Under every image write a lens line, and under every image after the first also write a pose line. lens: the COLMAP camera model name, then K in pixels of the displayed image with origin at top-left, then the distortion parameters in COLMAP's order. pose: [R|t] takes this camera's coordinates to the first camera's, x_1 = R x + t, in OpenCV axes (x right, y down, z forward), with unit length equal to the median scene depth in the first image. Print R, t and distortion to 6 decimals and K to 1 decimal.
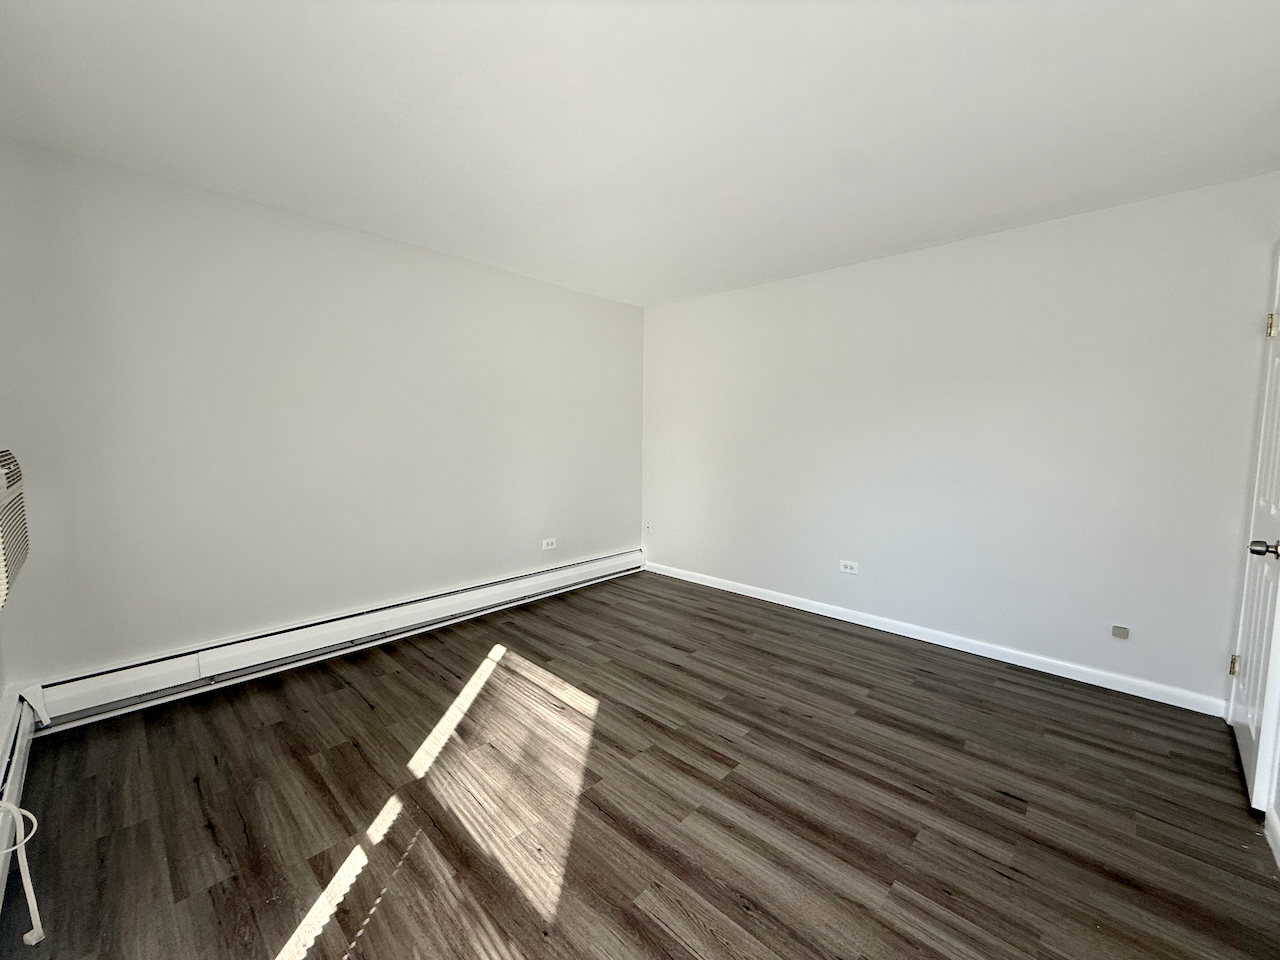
lens RADIAL K [[508.1, 0, 637.4], [0, 508.1, 480.1], [0, 0, 1]] dist [-0.001982, -0.000654]
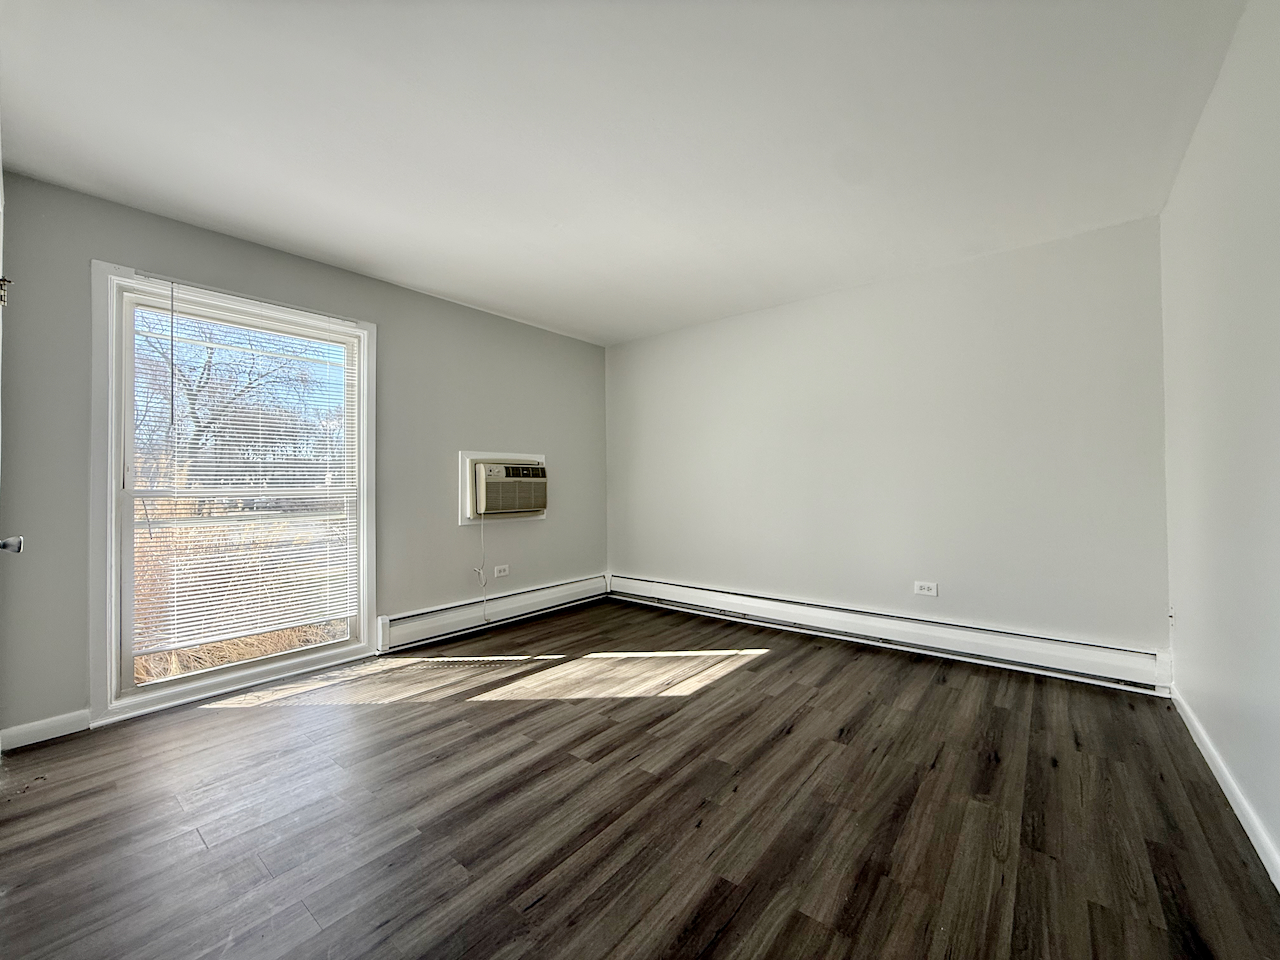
lens RADIAL K [[508.1, 0, 637.0], [0, 508.1, 482.4], [0, 0, 1]] dist [-0.001982, -0.000654]
pose [[0.070516, -0.015263, -0.997394, 0.998750], [-0.083393, 0.996292, -0.021142, 0.025551], [0.994019, 0.084666, 0.068982, 0.812841]]
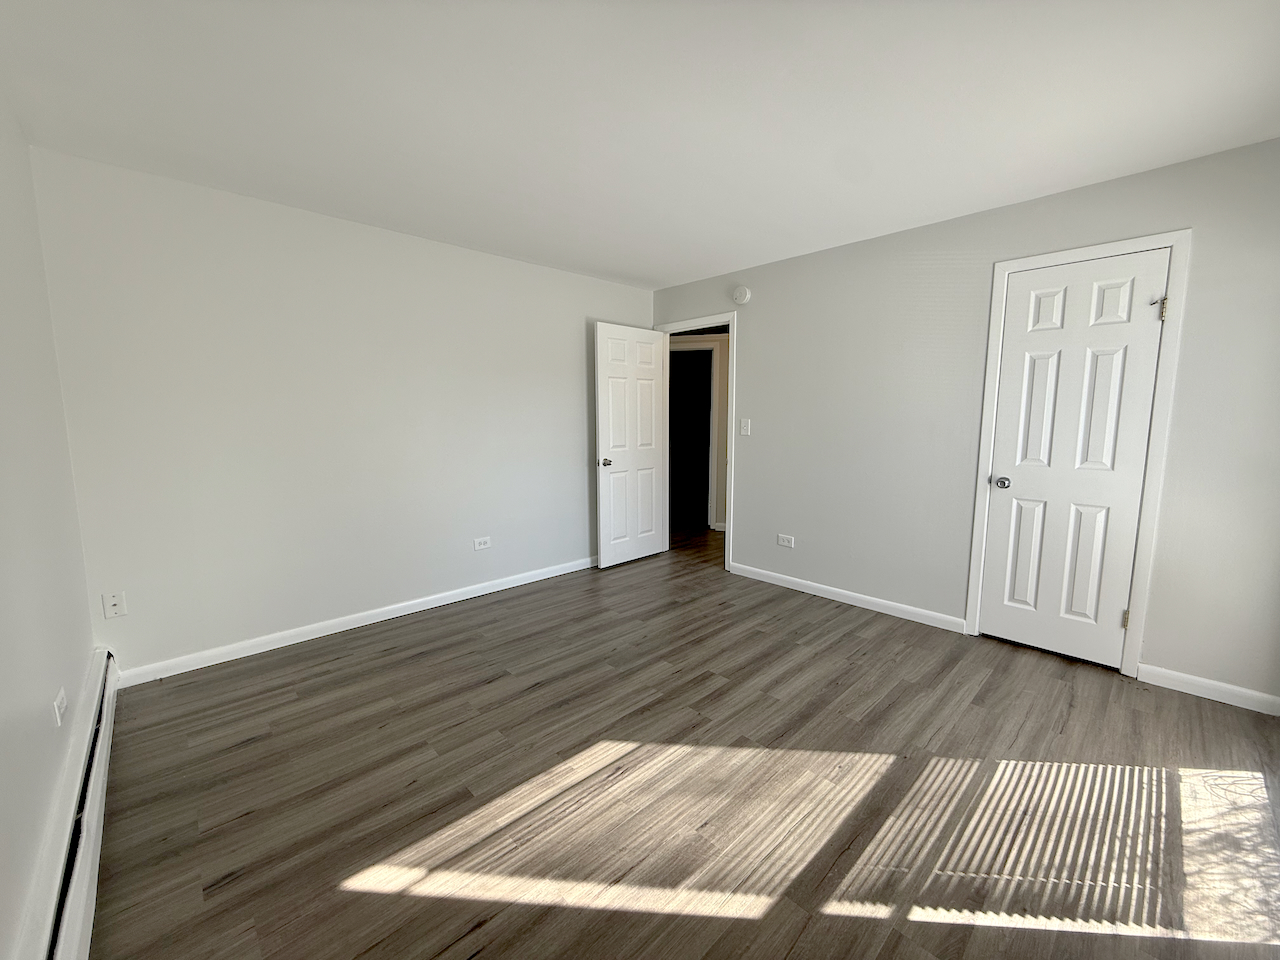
lens RADIAL K [[508.1, 0, 640.0], [0, 508.1, 479.7], [0, 0, 1]] dist [-0.001982, -0.000654]
pose [[0.052488, -0.130308, 0.990083, -0.862459], [0.094140, 0.987680, 0.125001, -0.085934], [-0.994174, 0.086645, 0.064109, 0.877600]]
